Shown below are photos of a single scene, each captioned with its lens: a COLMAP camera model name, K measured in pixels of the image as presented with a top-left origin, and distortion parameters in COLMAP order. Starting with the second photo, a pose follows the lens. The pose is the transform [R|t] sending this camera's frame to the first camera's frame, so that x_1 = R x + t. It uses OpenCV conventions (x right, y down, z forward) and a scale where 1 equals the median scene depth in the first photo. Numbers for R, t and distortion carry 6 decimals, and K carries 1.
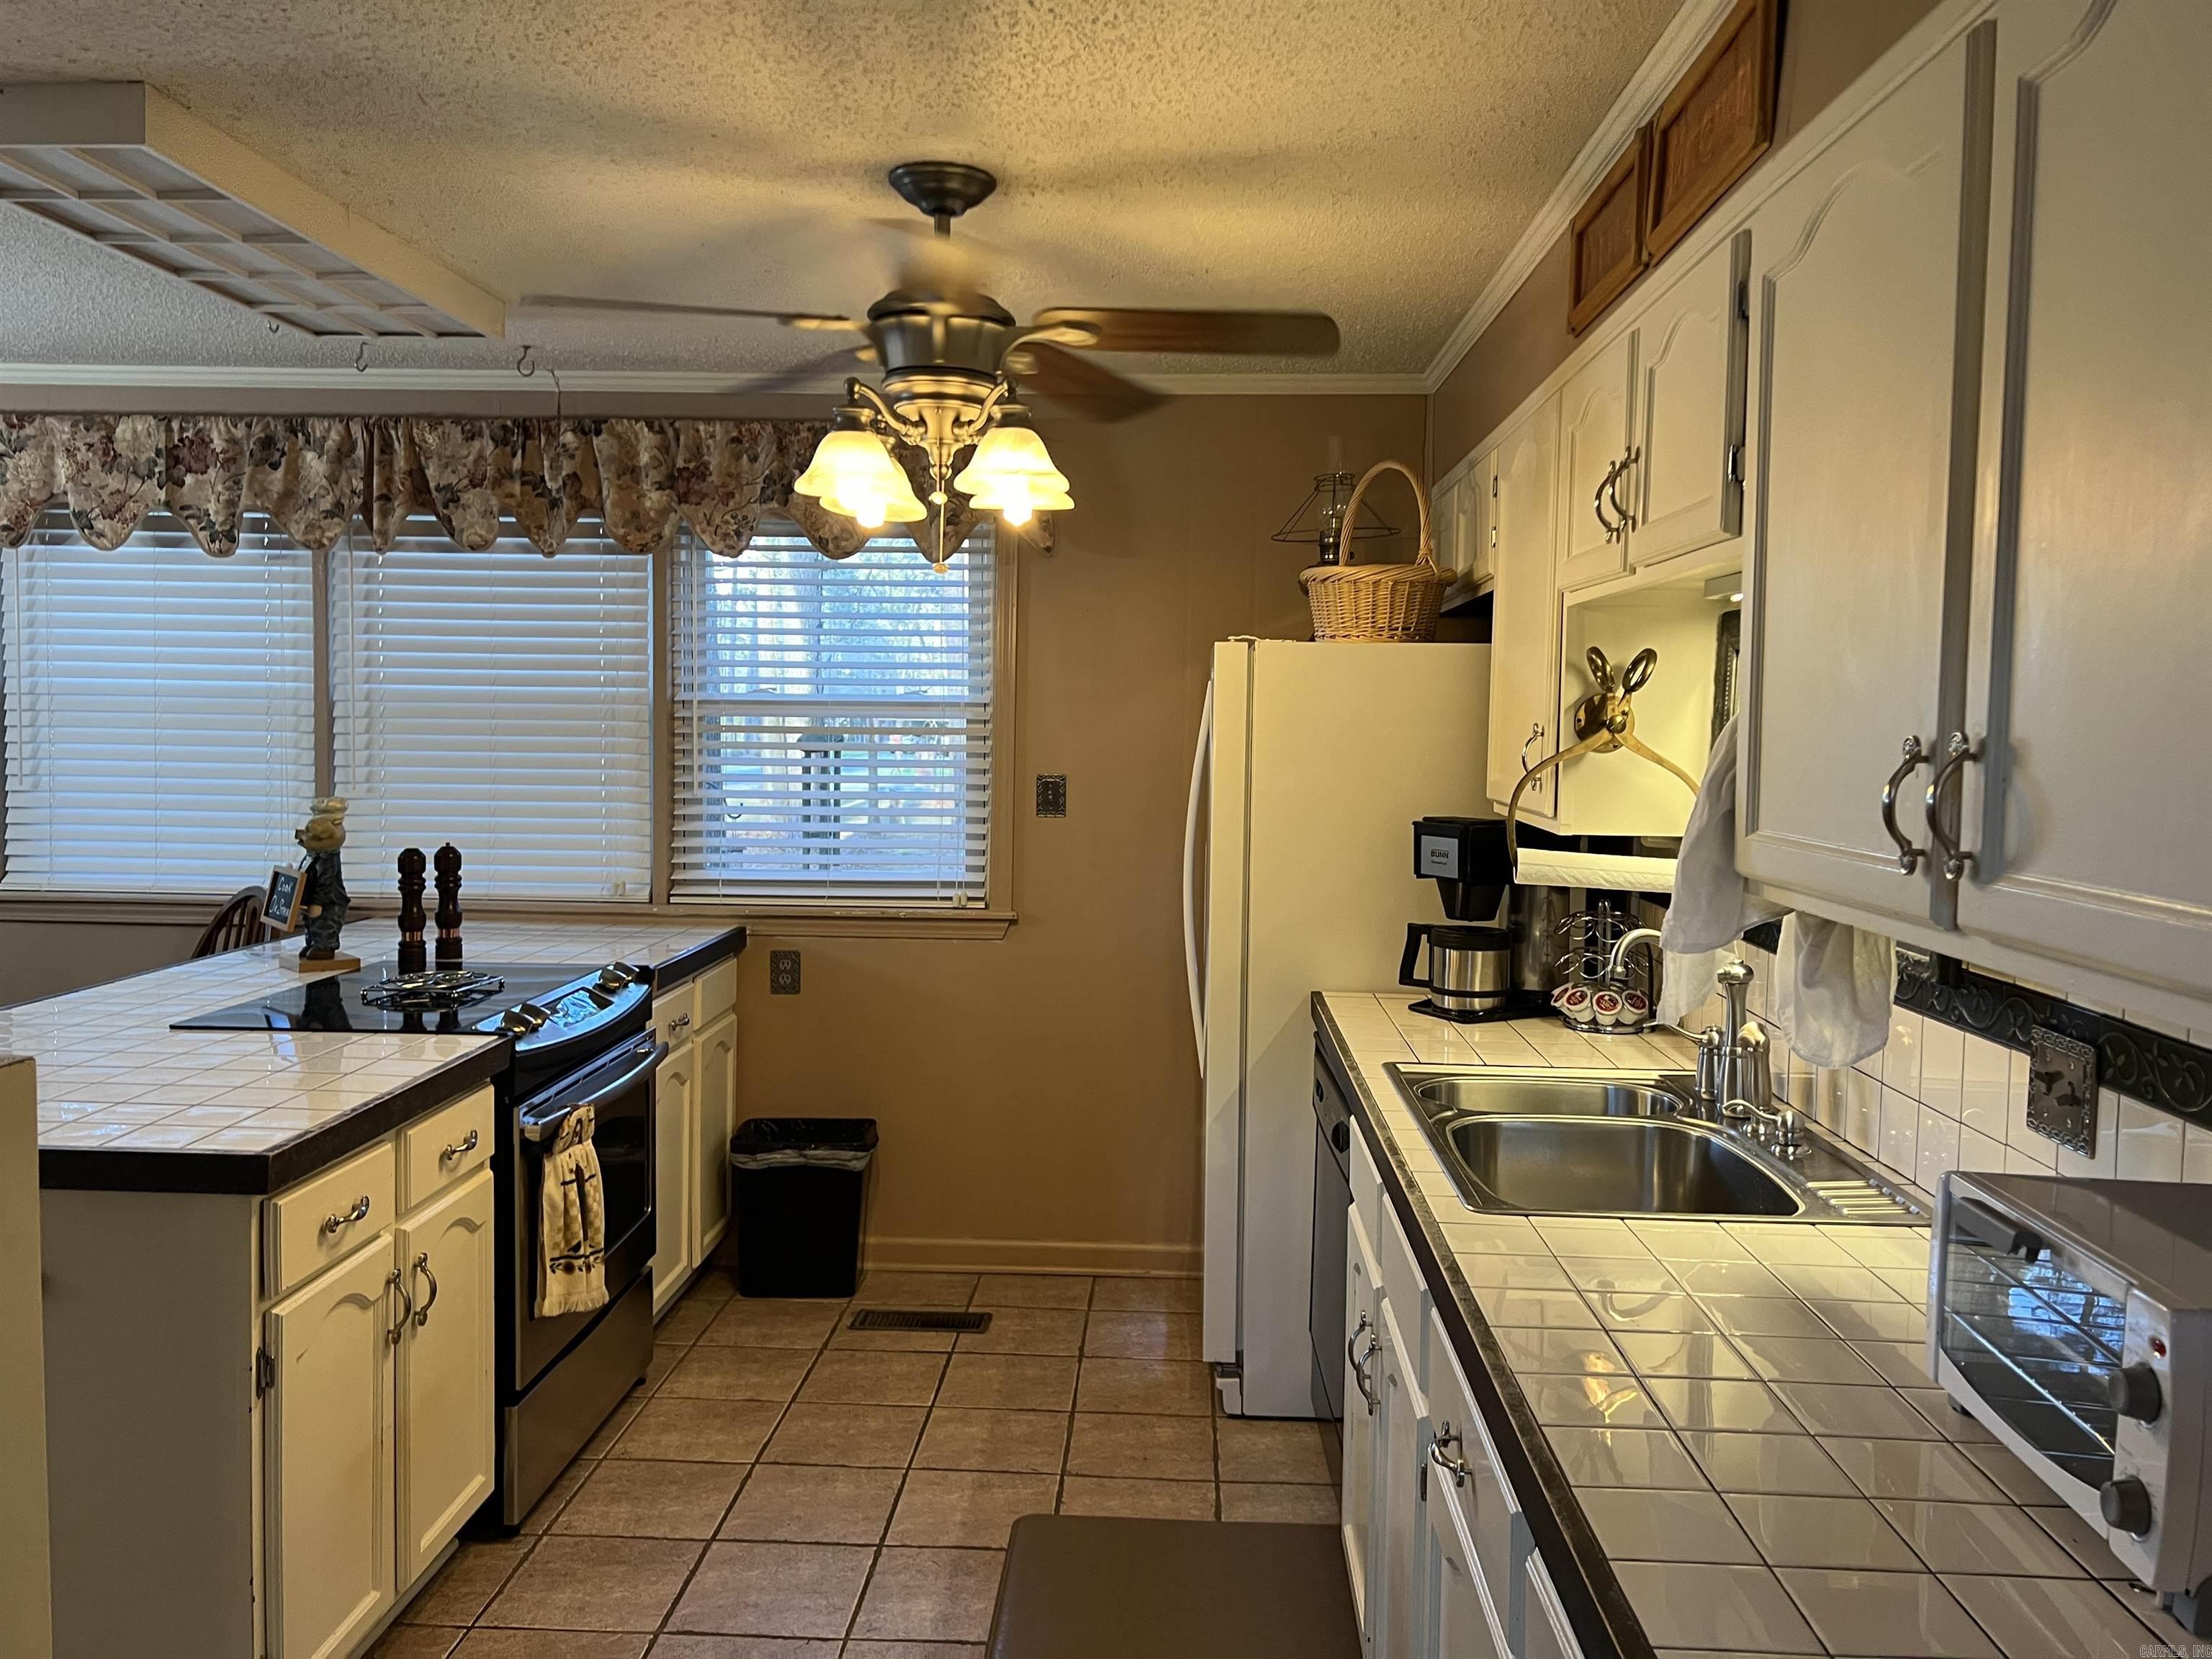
lens RADIAL K [[1646.8, 0, 1102.2], [0, 1646.8, 802.7], [0, 0, 1]] dist [0.077195, -0.091959]
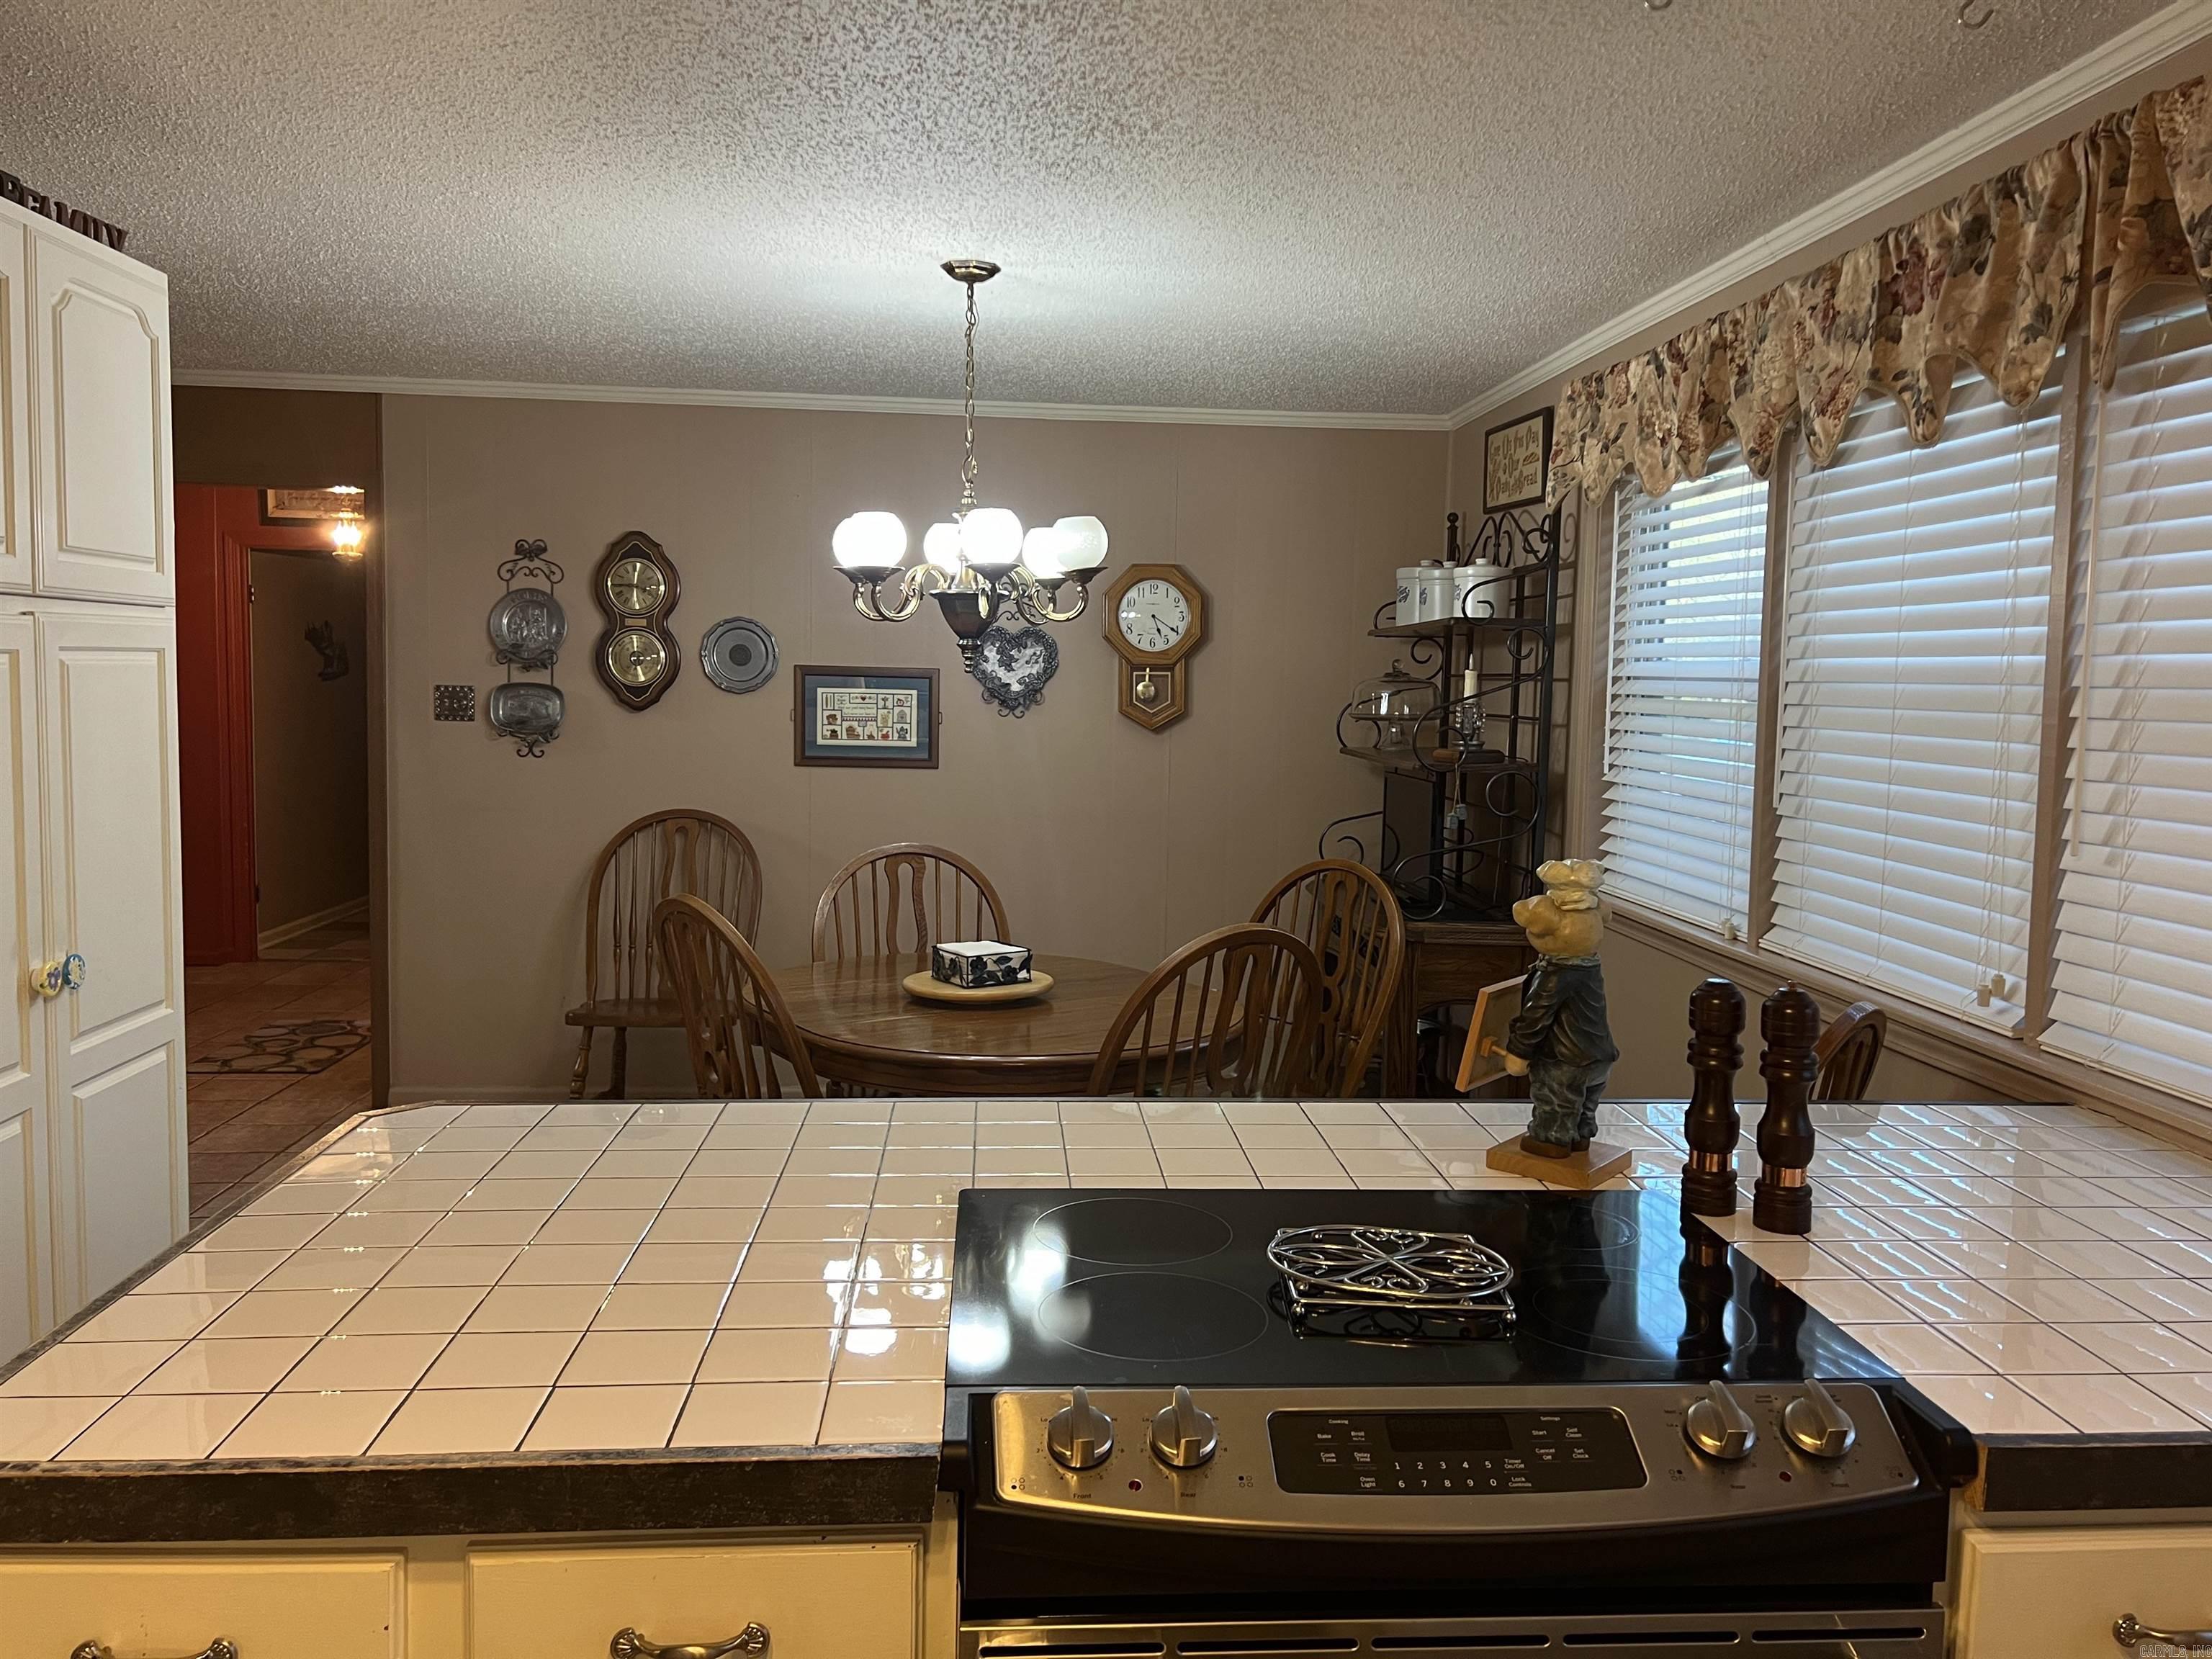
lens RADIAL K [[1646.8, 0, 1102.2], [0, 1646.8, 802.7], [0, 0, 1]] dist [0.077195, -0.091959]
pose [[0.124007, 0.062384, -0.990318, 0.033805], [-0.071066, 0.996017, 0.053844, -0.032320], [0.989733, 0.063701, 0.127947, 0.645644]]
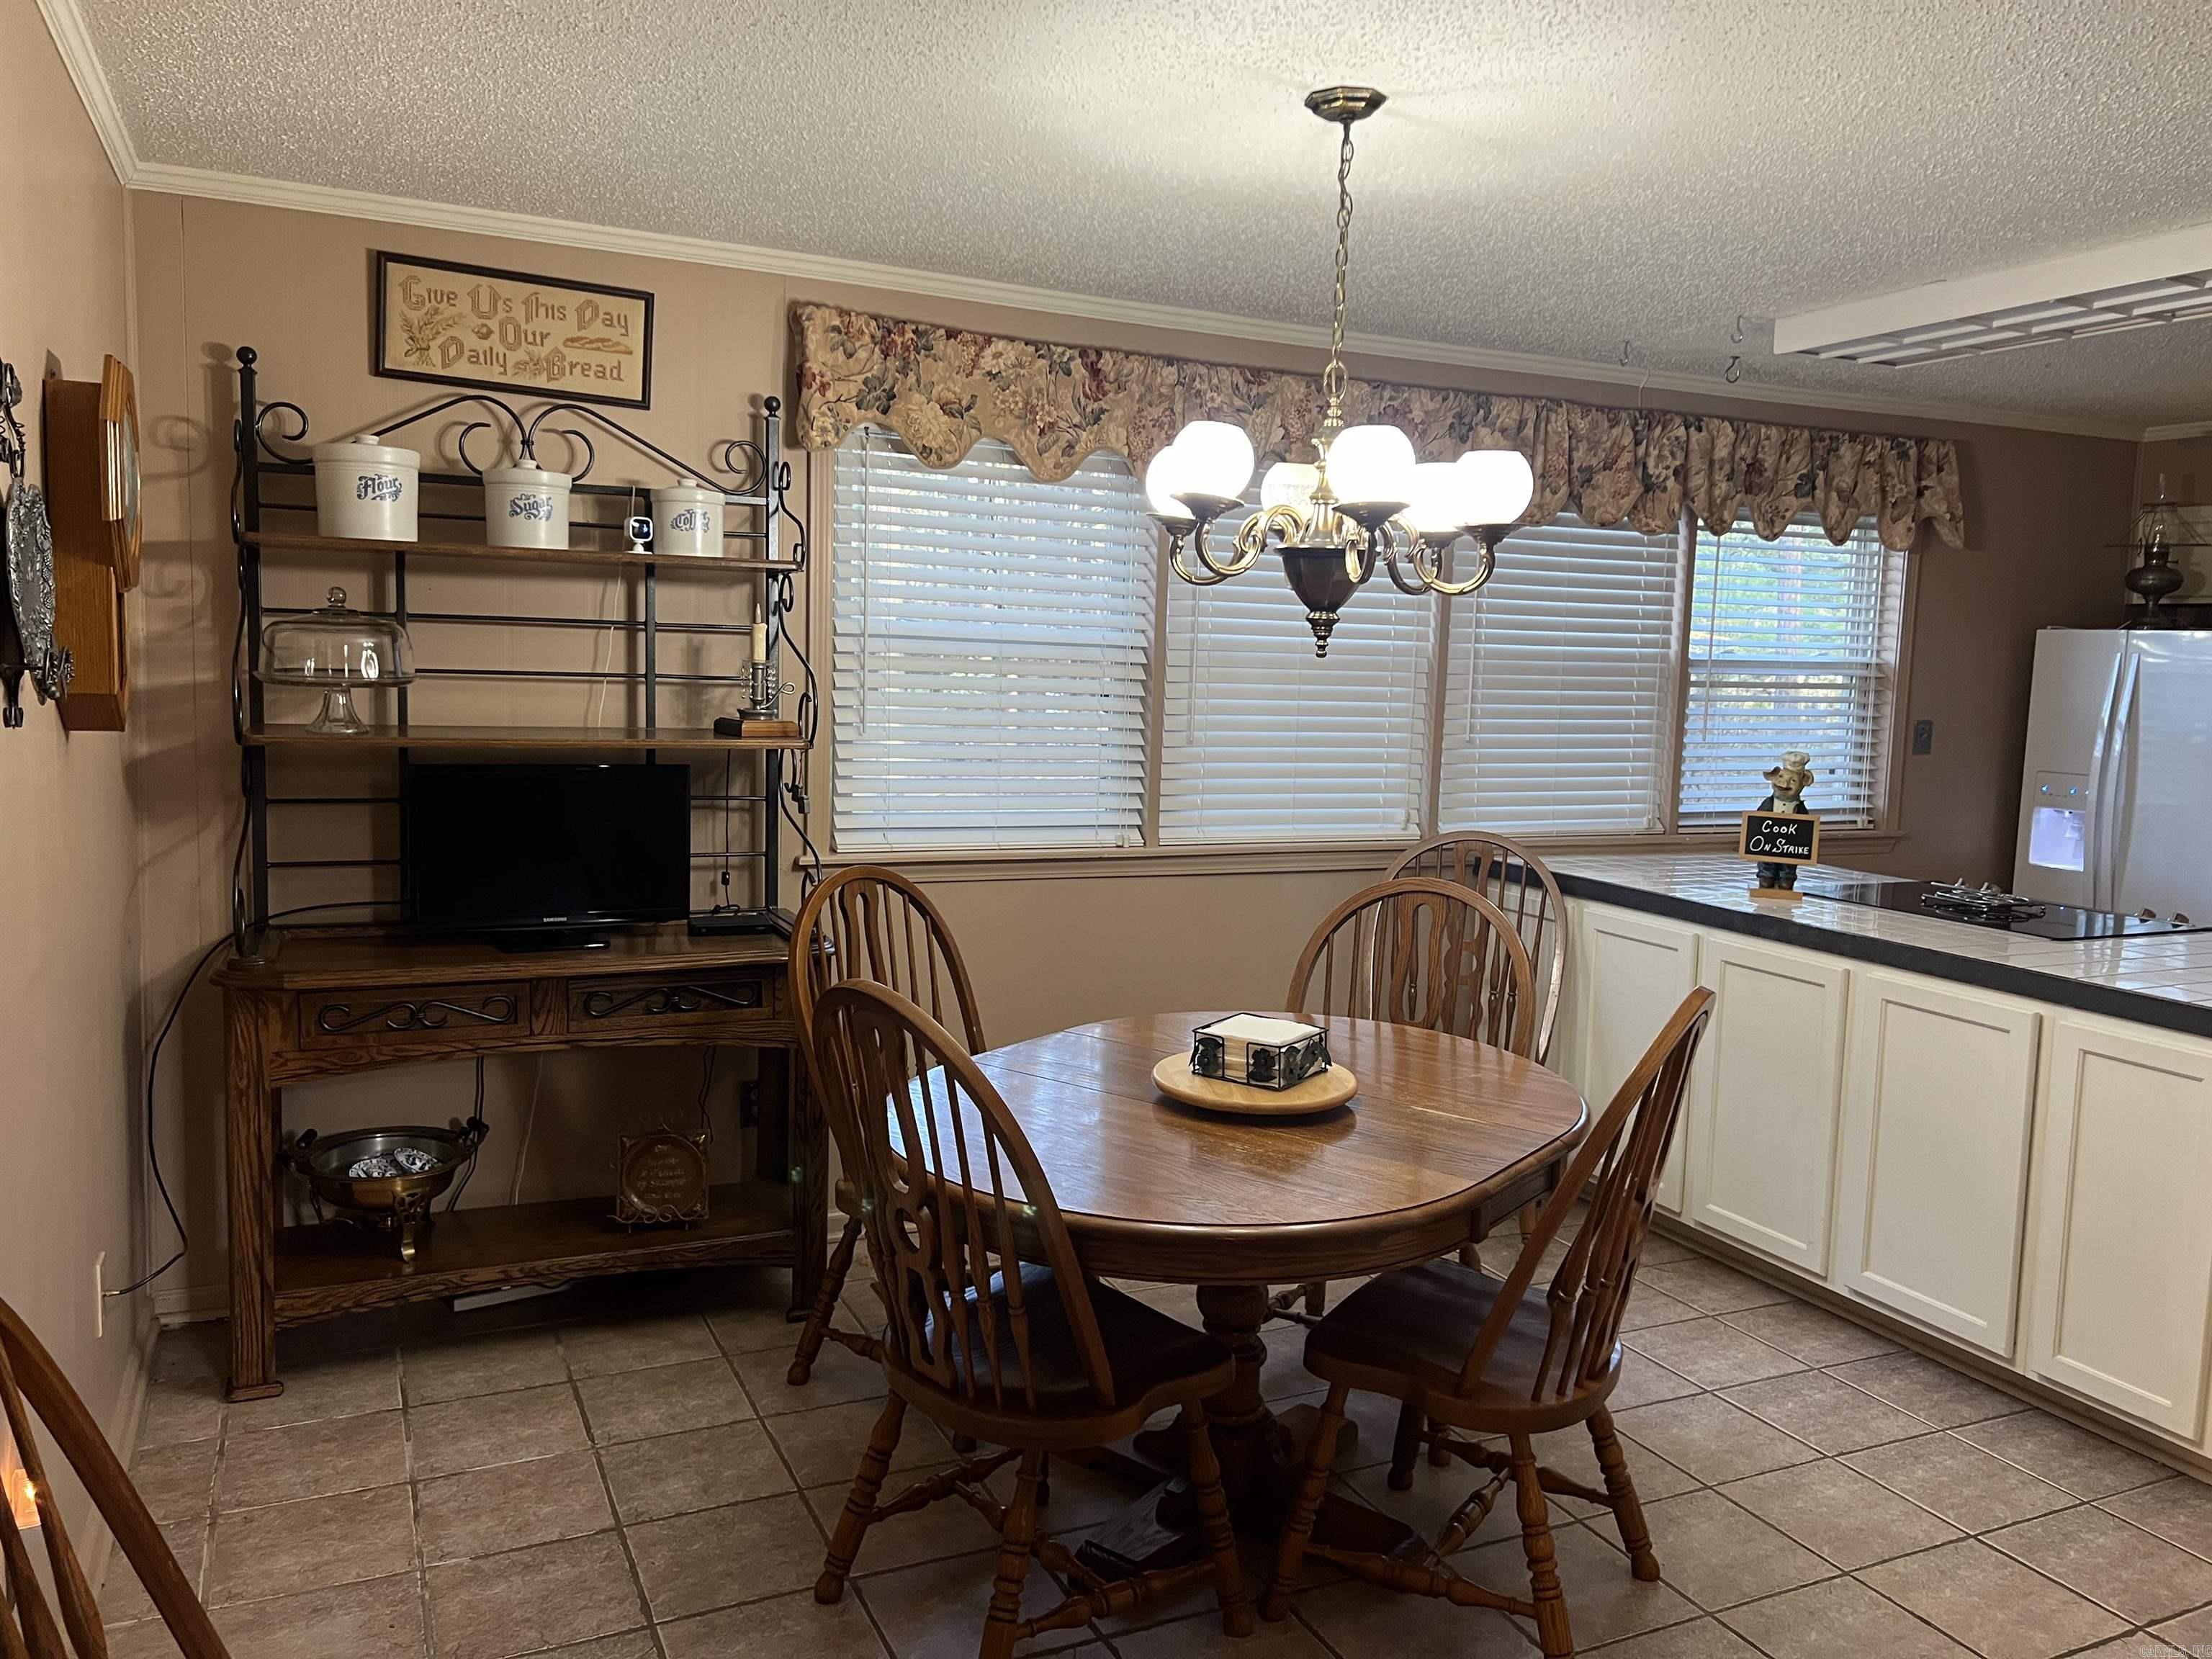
lens RADIAL K [[1646.8, 0, 1102.2], [0, 1646.8, 802.7], [0, 0, 1]] dist [0.077195, -0.091959]
pose [[0.886580, -0.029813, 0.461613, -1.194702], [0.001602, 0.998113, 0.061386, -0.035275], [-0.462572, -0.053684, 0.884955, 0.155439]]
